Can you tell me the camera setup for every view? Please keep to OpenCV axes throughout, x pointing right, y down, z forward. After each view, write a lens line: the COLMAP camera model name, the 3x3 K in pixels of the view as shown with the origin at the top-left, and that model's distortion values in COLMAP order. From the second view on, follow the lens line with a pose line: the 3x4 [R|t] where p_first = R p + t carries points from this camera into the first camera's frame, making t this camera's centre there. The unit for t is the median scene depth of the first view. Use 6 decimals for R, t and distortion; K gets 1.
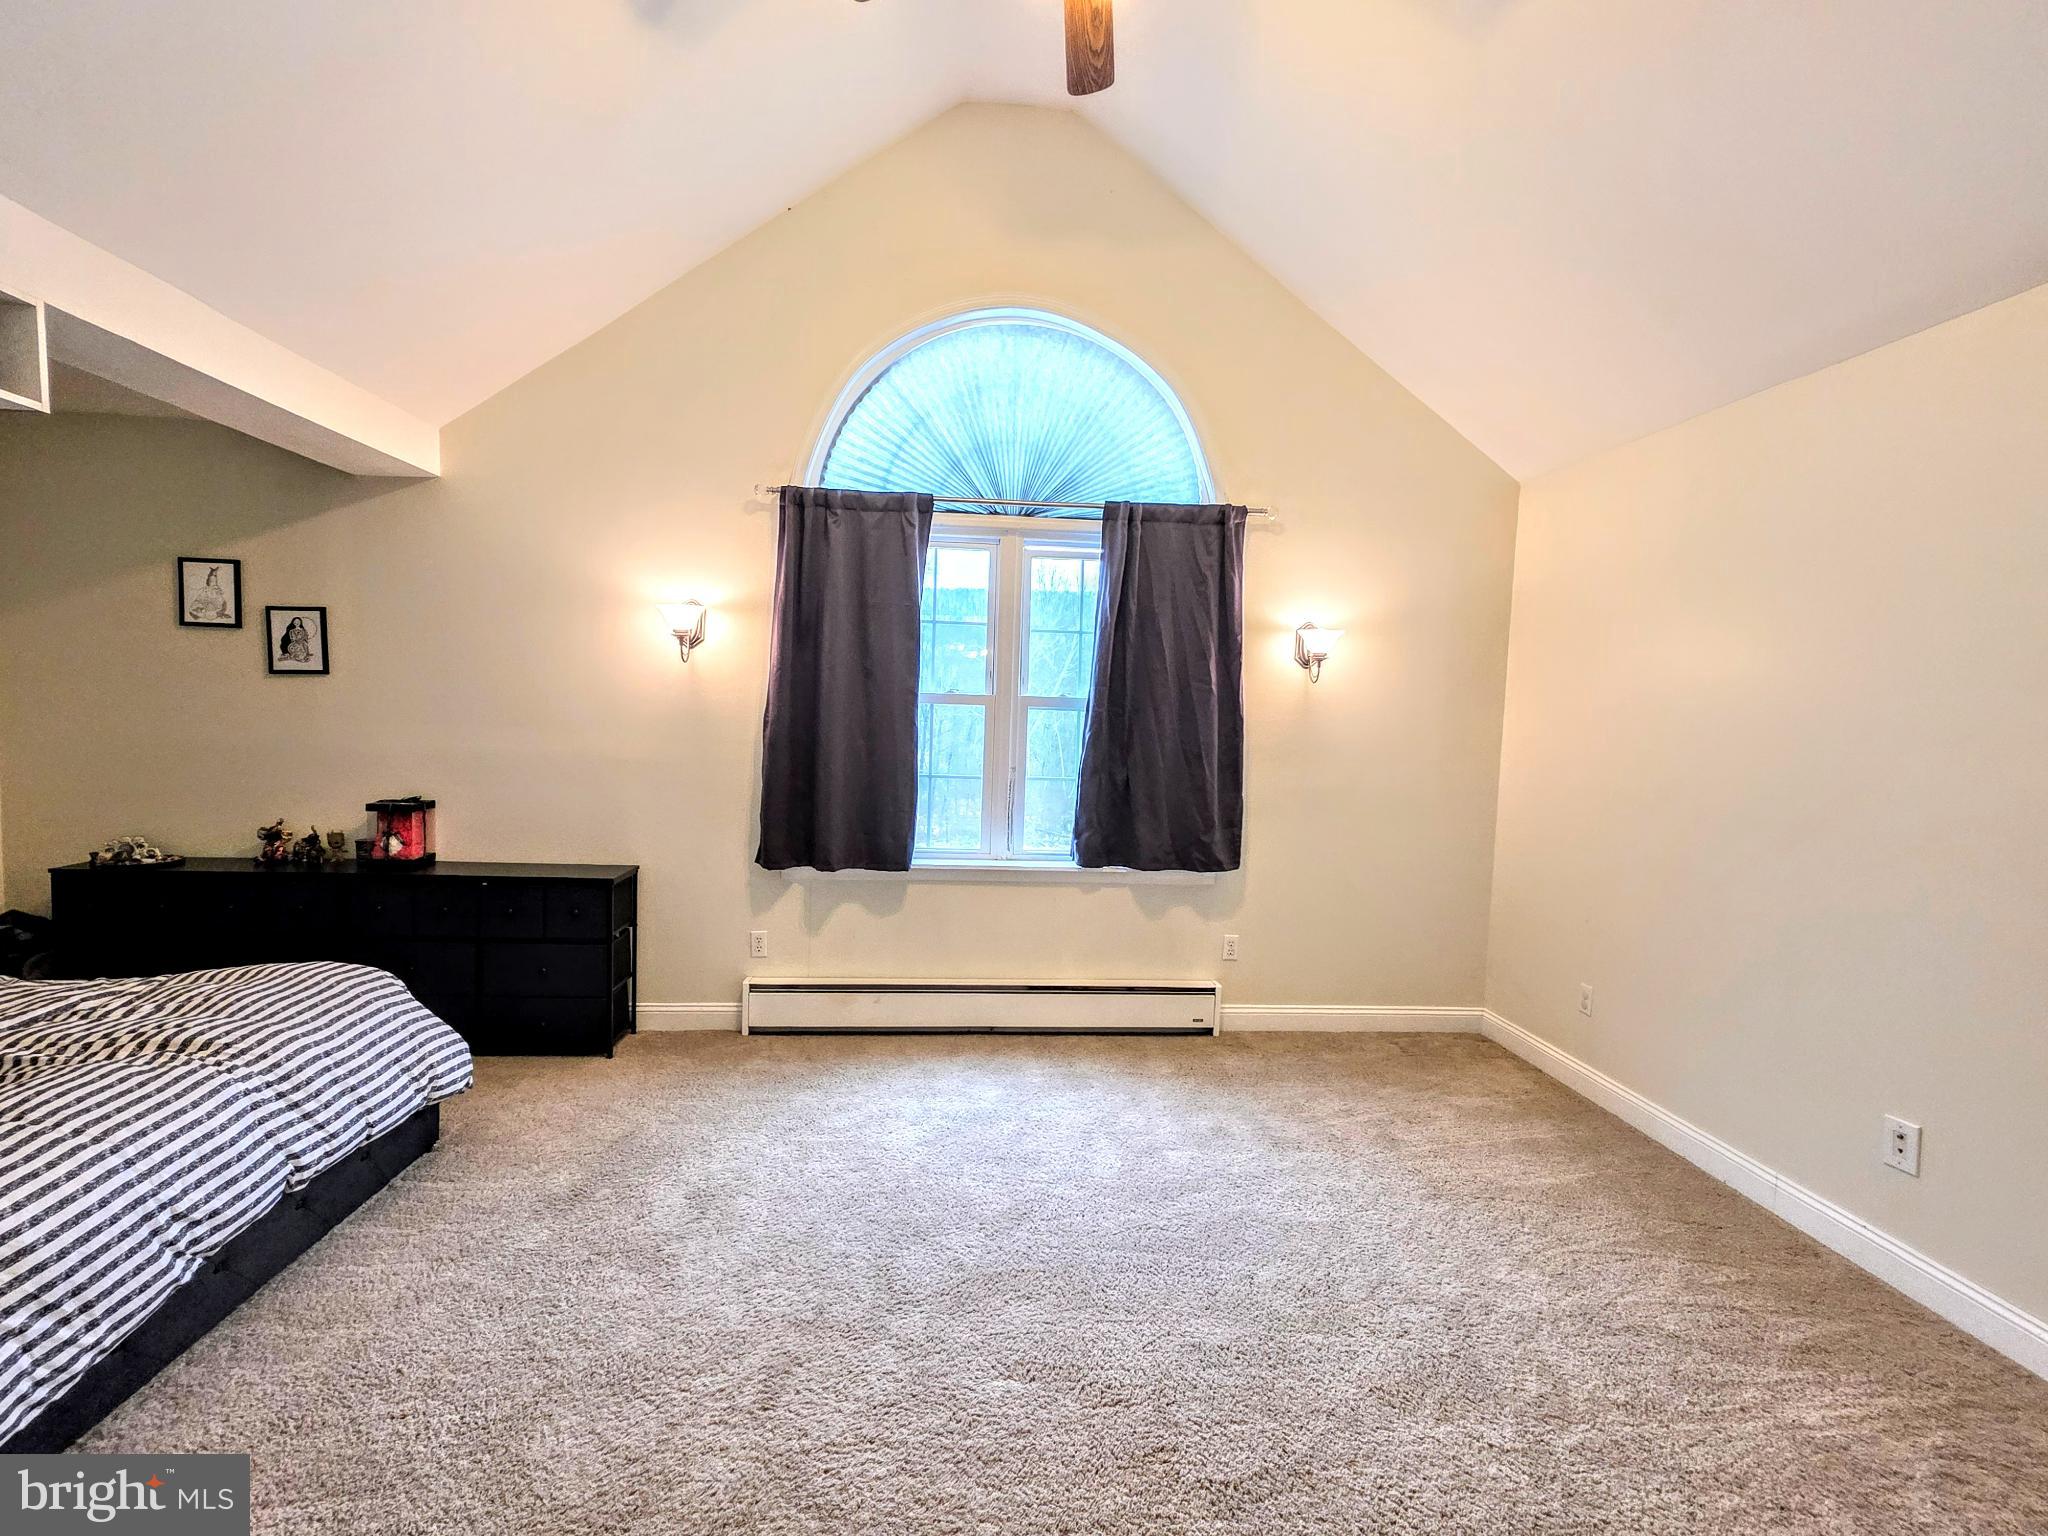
lens RADIAL K [[927.5, 0, 1022.7], [0, 927.5, 762.7], [0, 0, 1]] dist [0.006610, -0.000221]
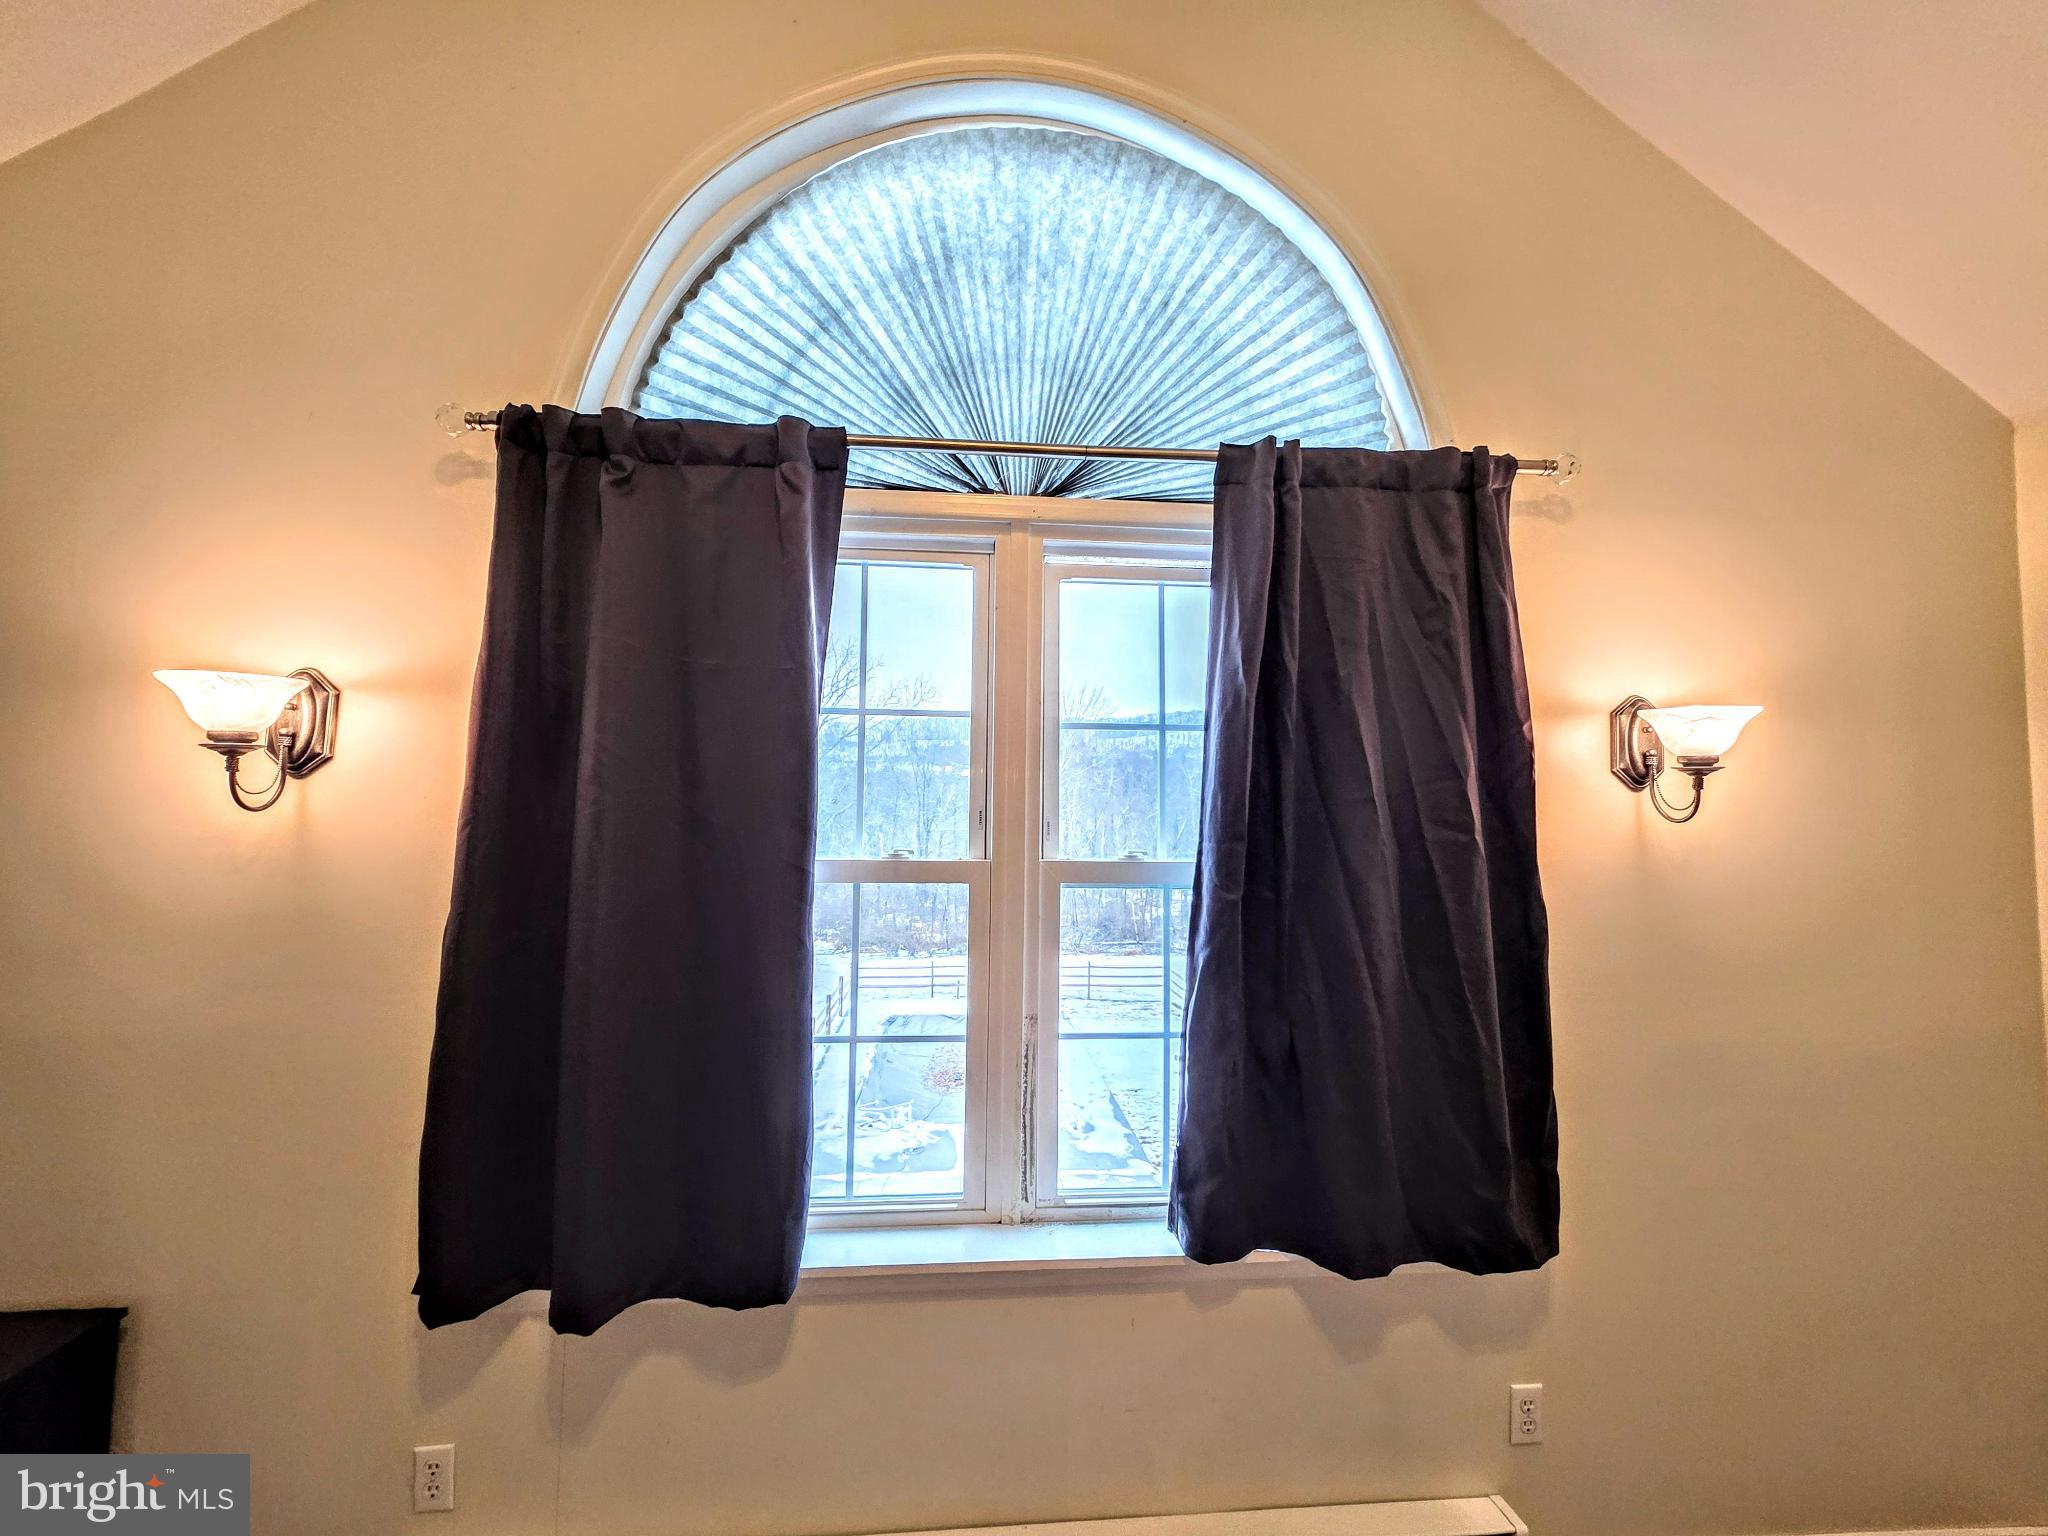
lens RADIAL K [[812.4, 0, 1024.0], [0, 812.4, 768.0], [0, 0, 1]] dist [0.003378, 0.000066]
pose [[0.999729, -0.021766, 0.008308, -0.015858], [0.022607, 0.992507, -0.120079, -0.072265], [-0.005632, 0.120234, 0.992730, 0.601026]]
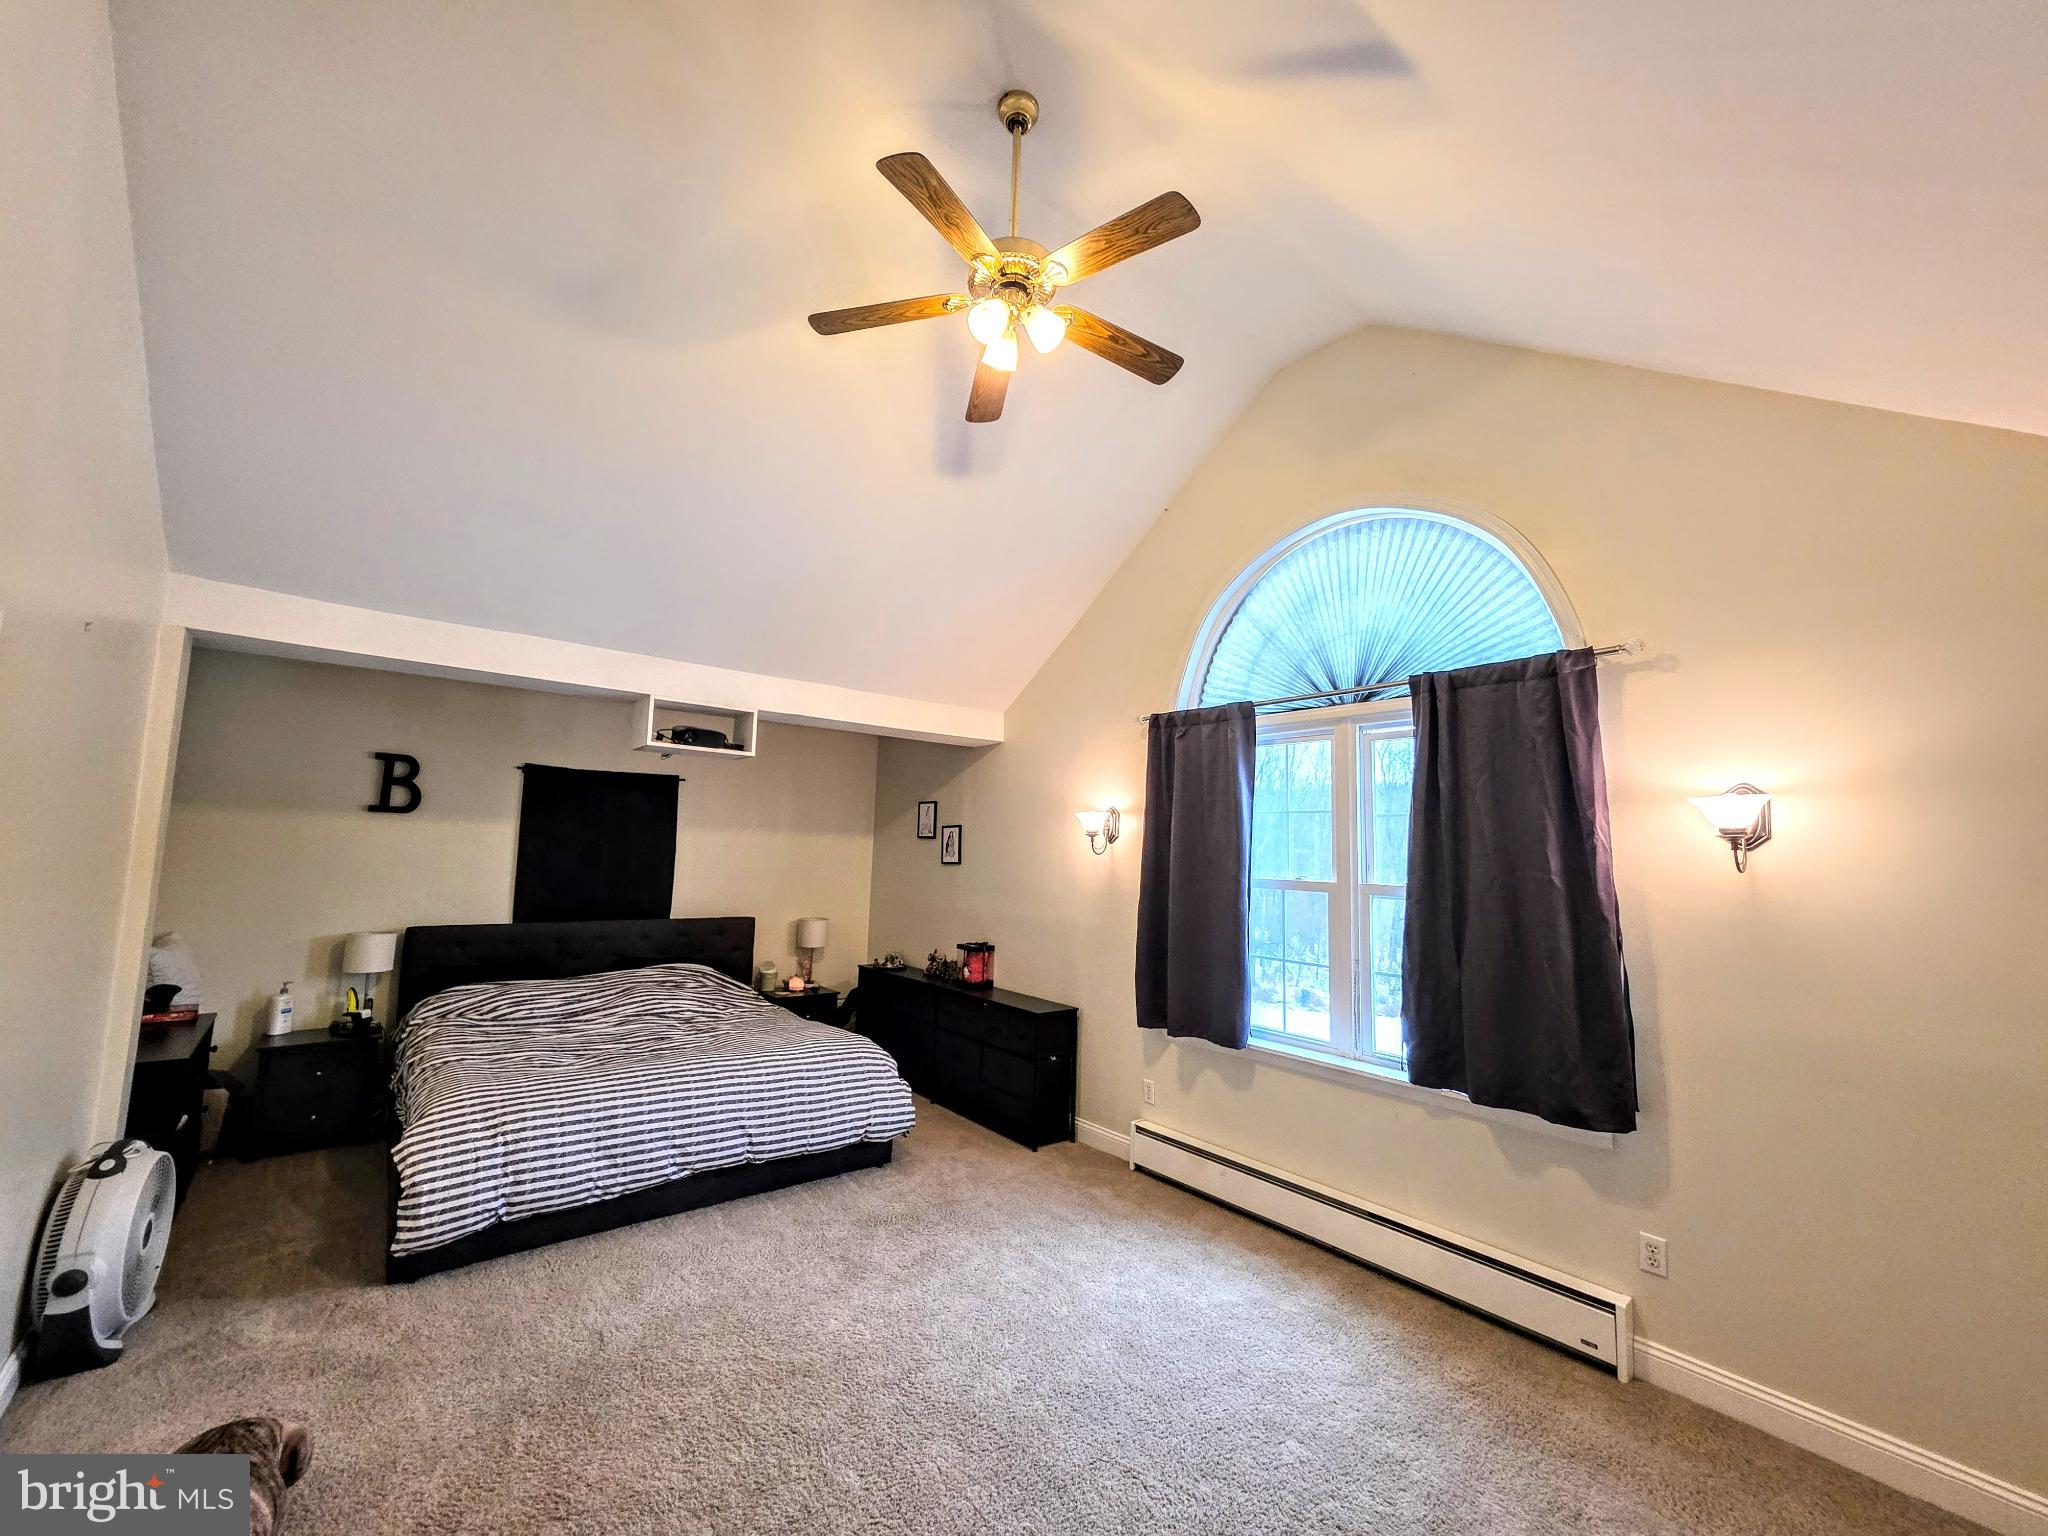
lens RADIAL K [[812.4, 0, 1024.0], [0, 812.4, 768.0], [0, 0, 1]] dist [0.003378, 0.000066]
pose [[0.576014, -0.098188, -0.811521, 0.508638], [-0.063773, 0.984336, -0.164363, -0.030488], [0.814948, 0.146428, 0.560730, 0.231315]]
